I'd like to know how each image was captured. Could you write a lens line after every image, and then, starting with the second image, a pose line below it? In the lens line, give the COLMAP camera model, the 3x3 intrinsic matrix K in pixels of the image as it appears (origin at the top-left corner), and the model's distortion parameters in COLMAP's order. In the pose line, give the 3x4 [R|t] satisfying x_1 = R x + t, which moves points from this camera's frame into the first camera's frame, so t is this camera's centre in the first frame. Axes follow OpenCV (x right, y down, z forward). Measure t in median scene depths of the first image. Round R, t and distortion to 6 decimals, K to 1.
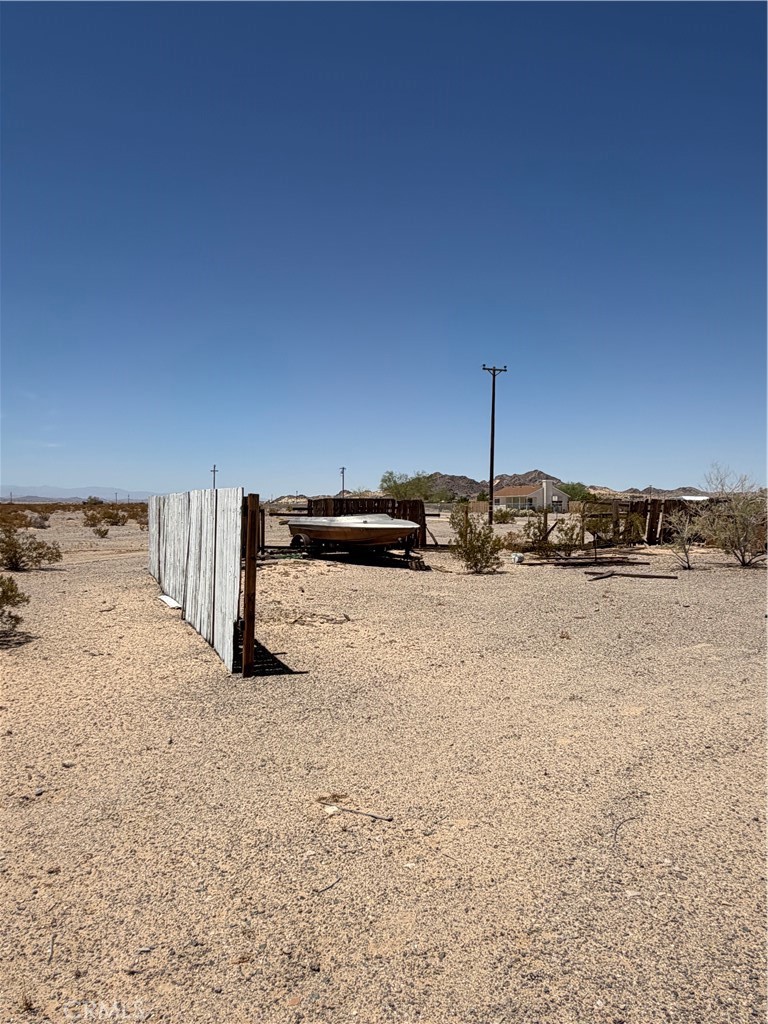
lens RADIAL K [[671.7, 0, 384.0], [0, 671.7, 512.0], [0, 0, 1]] dist [0.000942, 0.000837]
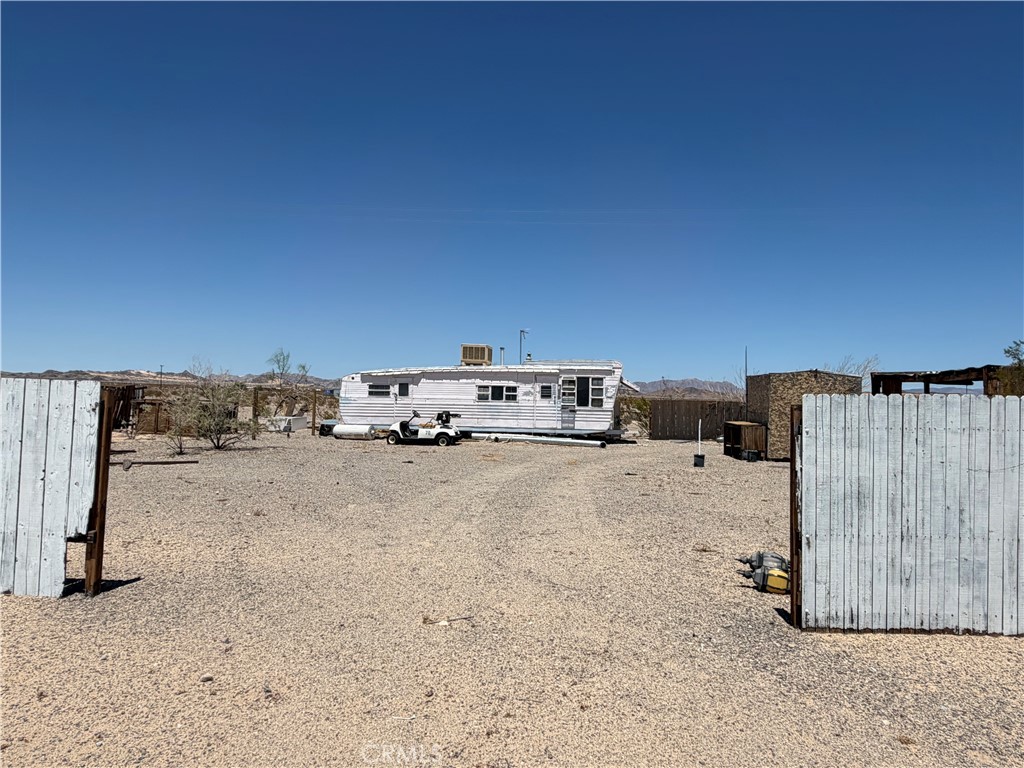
lens RADIAL K [[671.7, 0, 512.0], [0, 671.7, 384.0], [0, 0, 1]] dist [0.000942, 0.000837]
pose [[0.477785, 0.035035, 0.877778, -0.228504], [-0.018311, 0.999384, -0.029922, -0.003049], [-0.878286, -0.001776, 0.478132, 0.037012]]
